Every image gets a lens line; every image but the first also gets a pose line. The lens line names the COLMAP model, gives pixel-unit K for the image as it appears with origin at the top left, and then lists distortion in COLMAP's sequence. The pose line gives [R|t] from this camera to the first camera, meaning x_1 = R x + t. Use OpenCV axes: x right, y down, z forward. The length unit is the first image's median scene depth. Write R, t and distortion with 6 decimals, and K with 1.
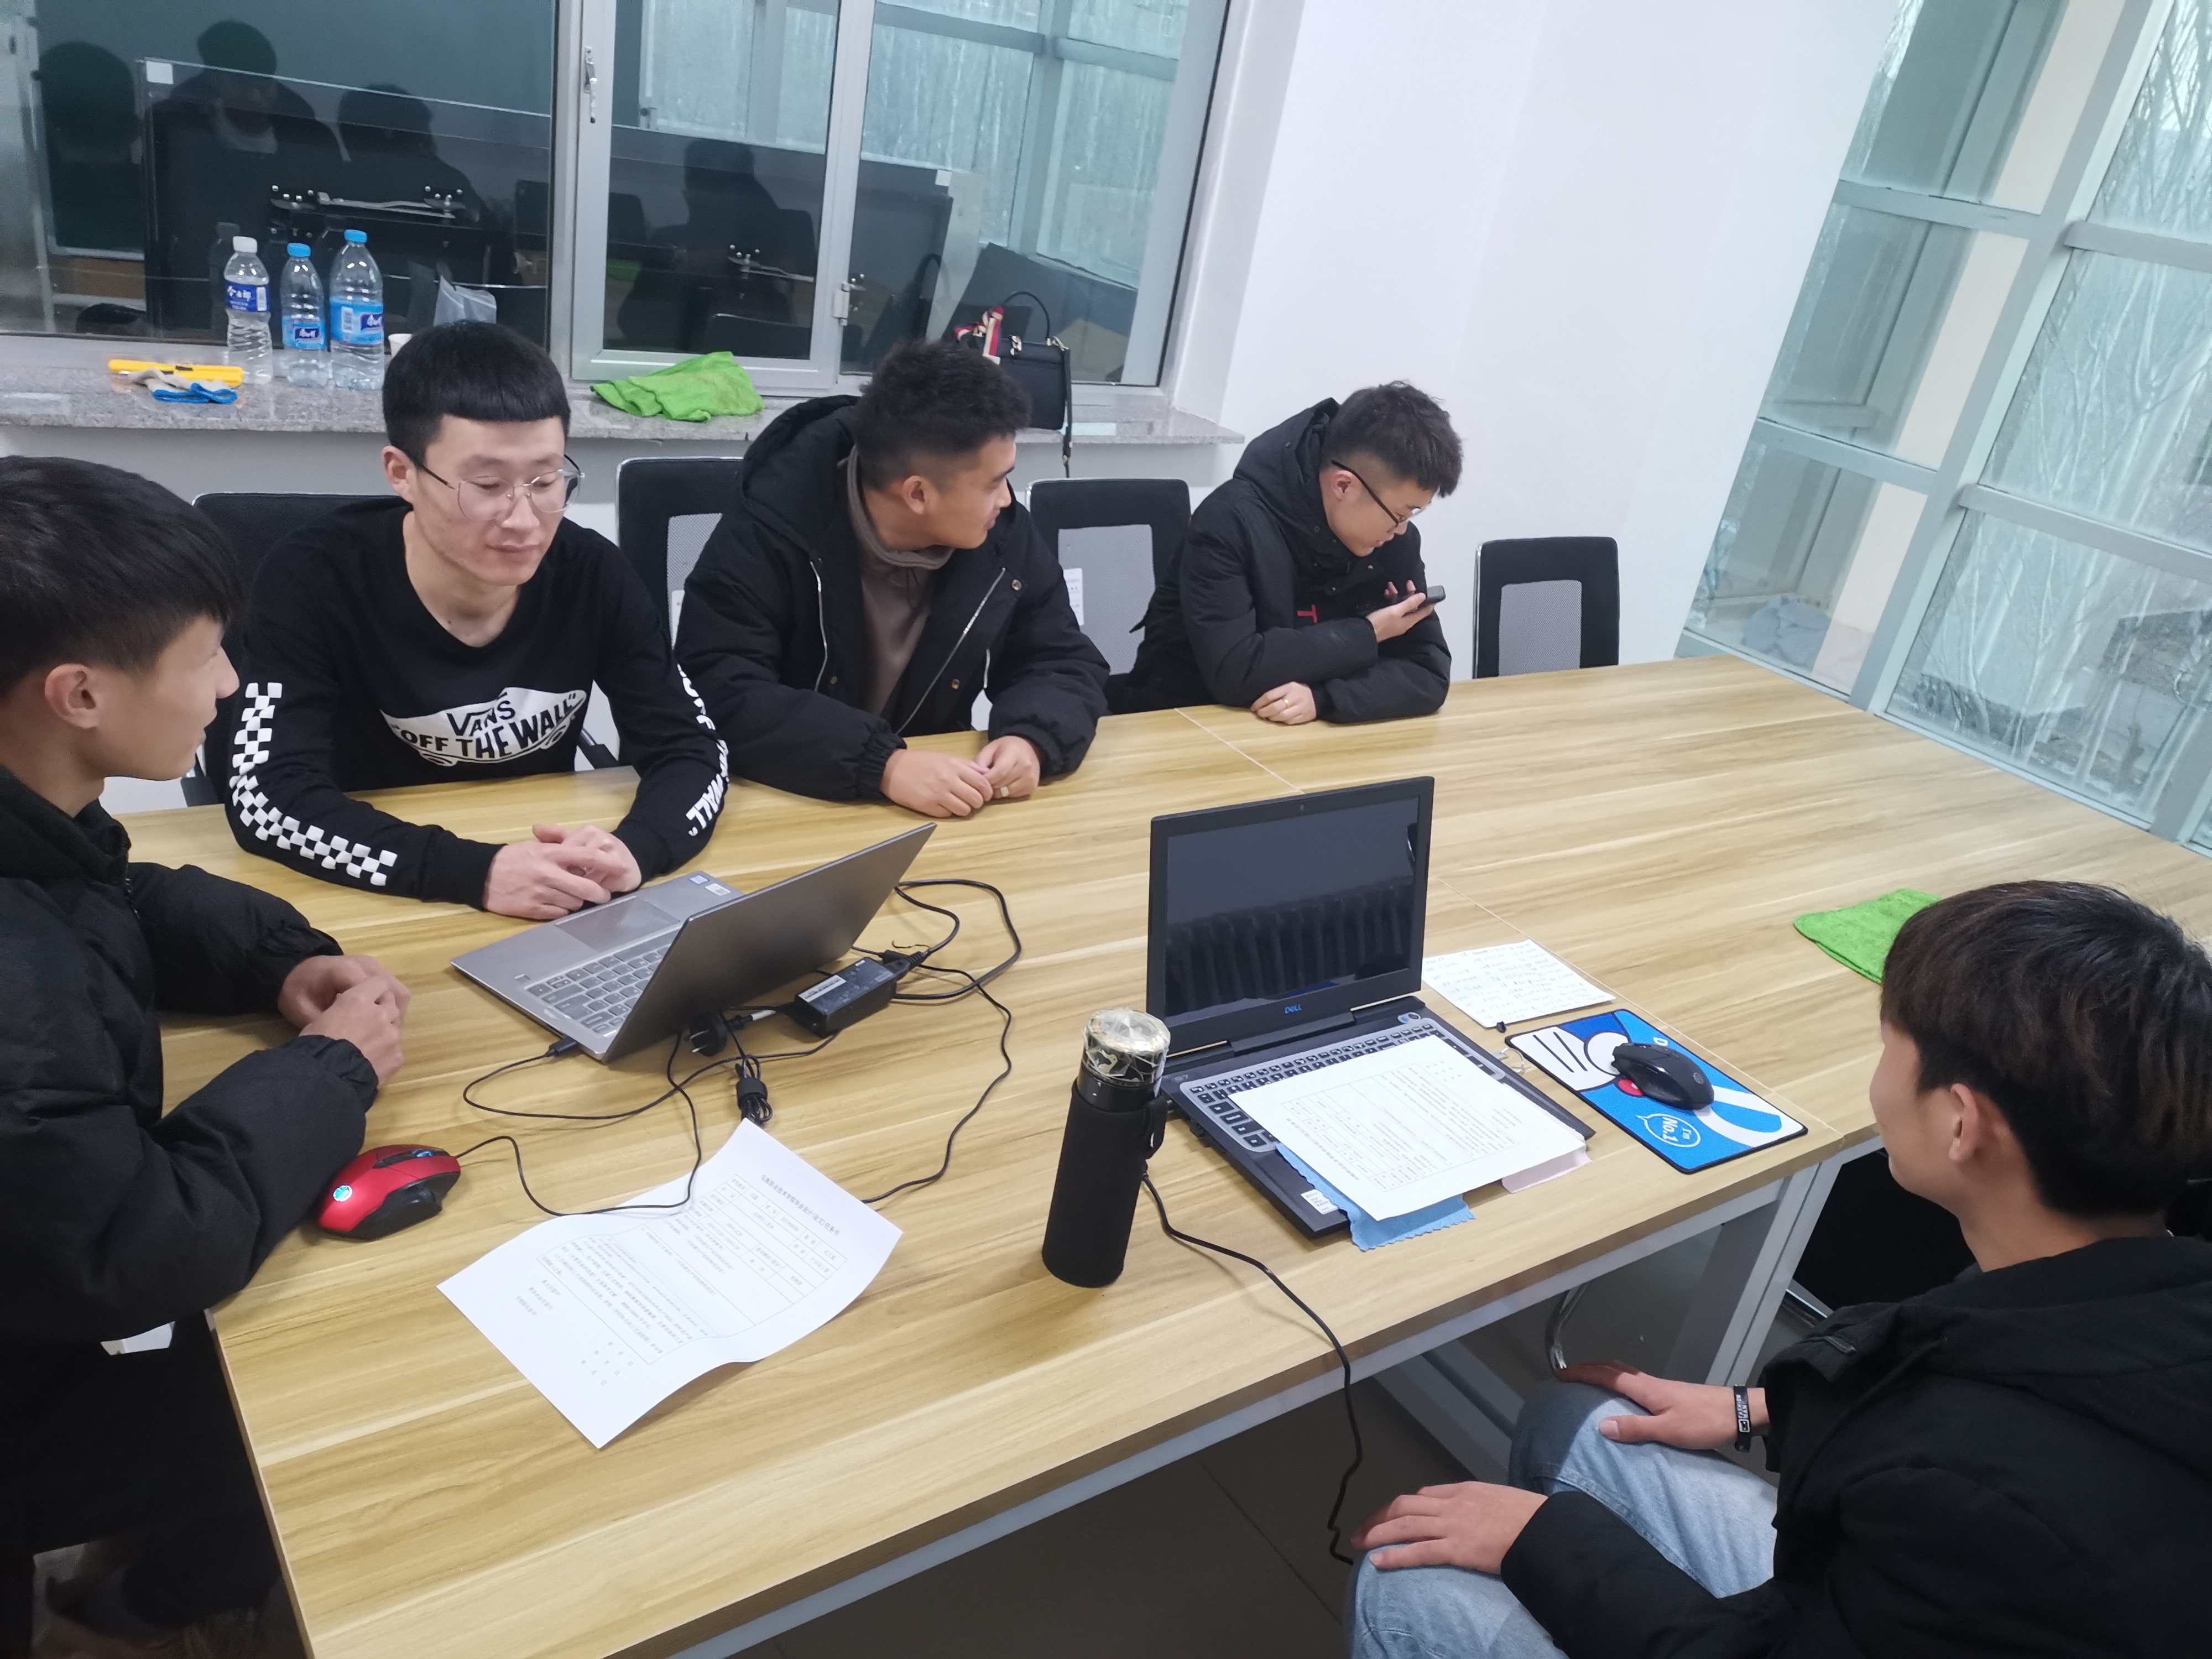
lens RADIAL K [[1673.0, 0, 1106.0], [0, 1673.0, 829.5], [0, 0, 1]] dist [0.041671, -0.011290]
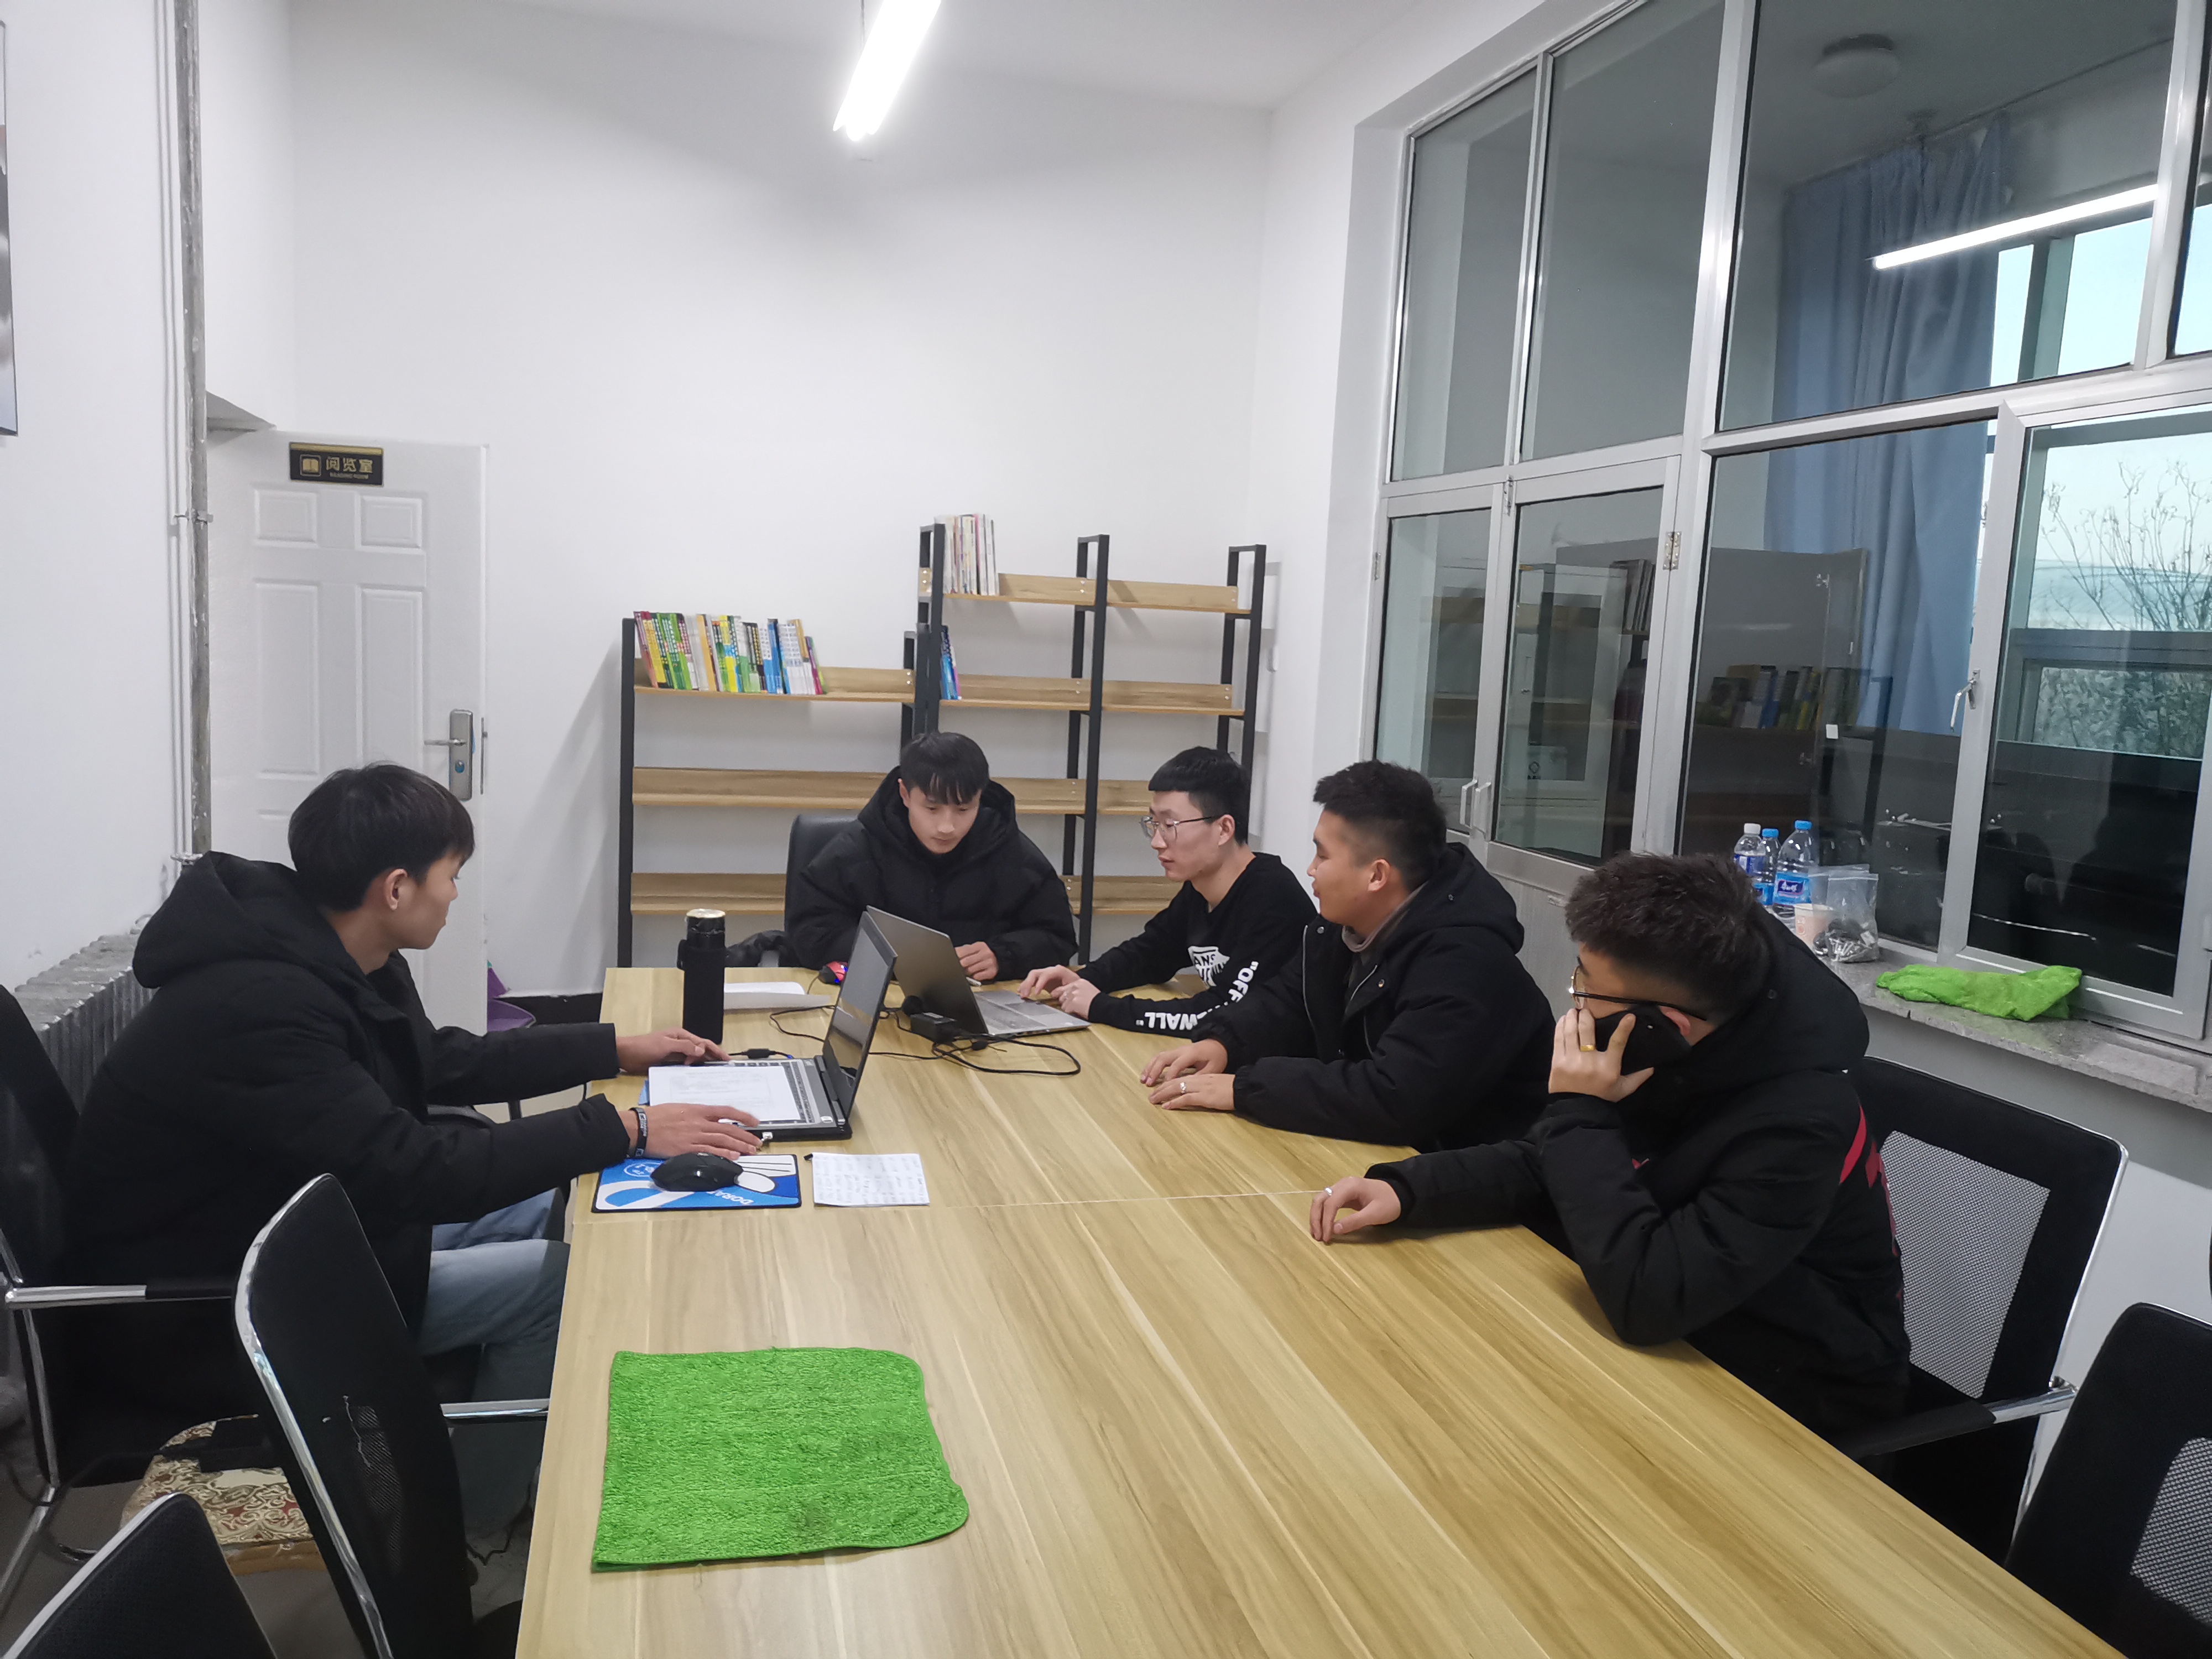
lens RADIAL K [[1673.0, 0, 1106.0], [0, 1673.0, 829.5], [0, 0, 1]] dist [0.041671, -0.011290]
pose [[-0.336696, -0.080512, -0.938165, 0.946751], [-0.501501, 0.858602, 0.106299, -0.230285], [0.796952, 0.506281, -0.329465, 1.044098]]
